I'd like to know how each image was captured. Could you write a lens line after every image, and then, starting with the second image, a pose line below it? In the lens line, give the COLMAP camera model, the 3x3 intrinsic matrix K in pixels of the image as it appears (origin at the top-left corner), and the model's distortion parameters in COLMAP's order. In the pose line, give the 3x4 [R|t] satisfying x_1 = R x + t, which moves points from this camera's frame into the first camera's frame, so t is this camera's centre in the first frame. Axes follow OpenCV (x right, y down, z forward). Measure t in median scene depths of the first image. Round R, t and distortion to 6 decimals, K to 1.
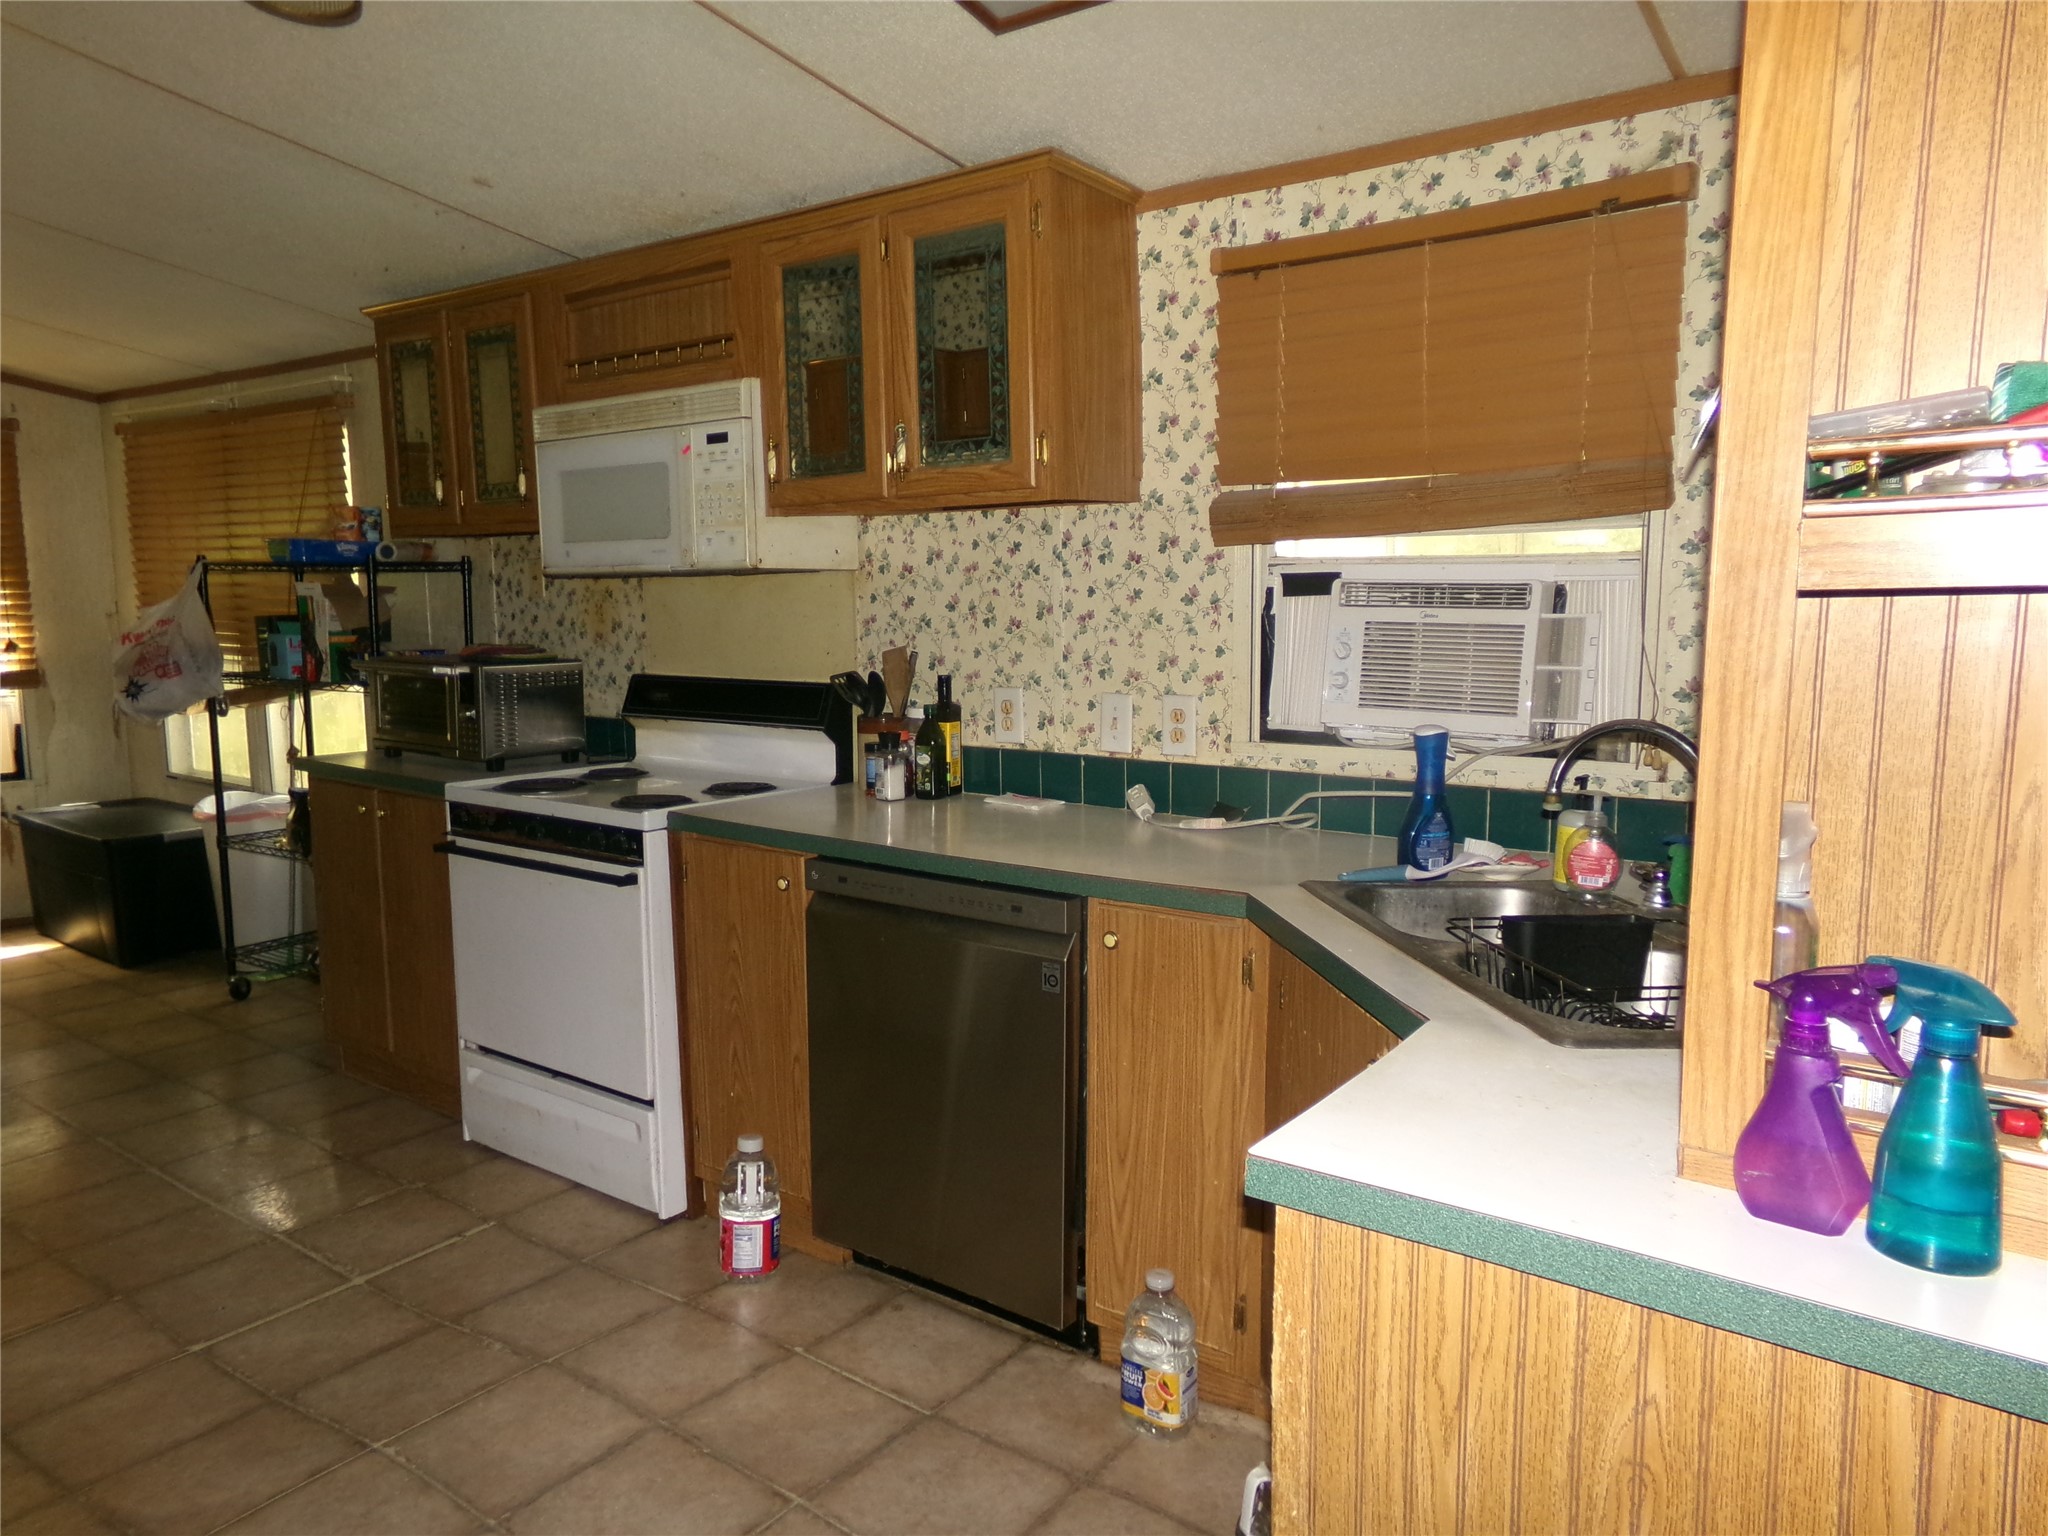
lens RADIAL K [[1417.9, 0, 1019.5], [0, 1417.9, 777.5], [0, 0, 1]] dist [-0.027300, 0.065205]
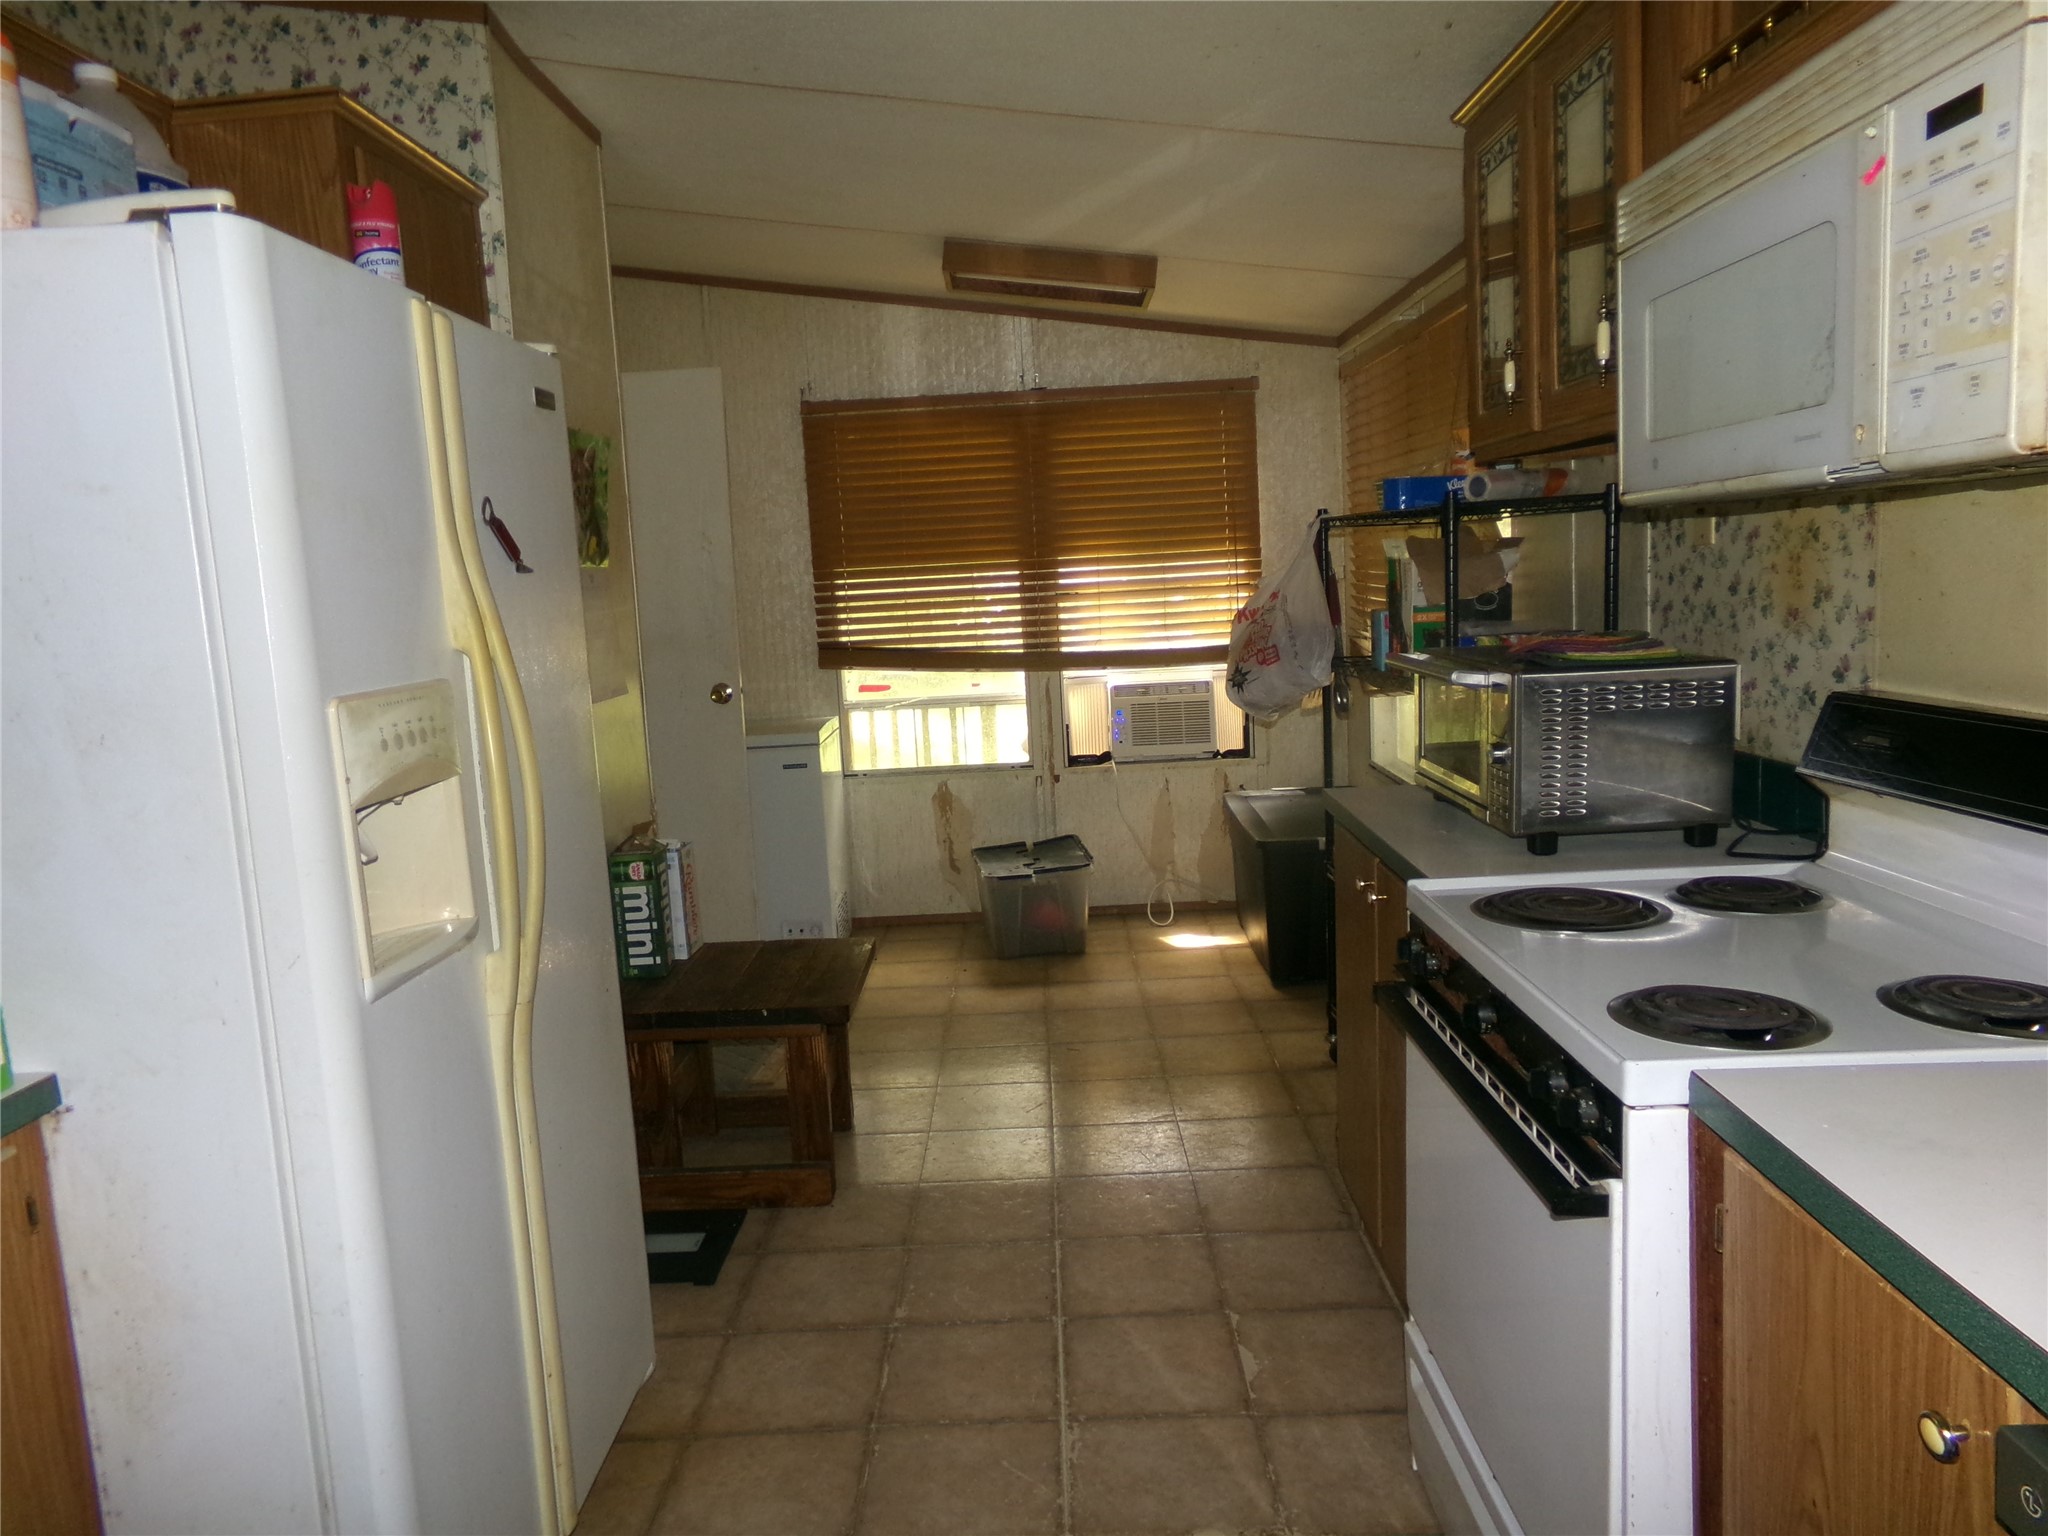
lens RADIAL K [[1417.9, 0, 1019.5], [0, 1417.9, 777.5], [0, 0, 1]] dist [-0.027300, 0.065205]
pose [[0.579943, 0.088726, -0.809811, -0.027637], [-0.056381, 0.996039, 0.068753, -0.062237], [0.812704, 0.005785, 0.582648, 0.478672]]
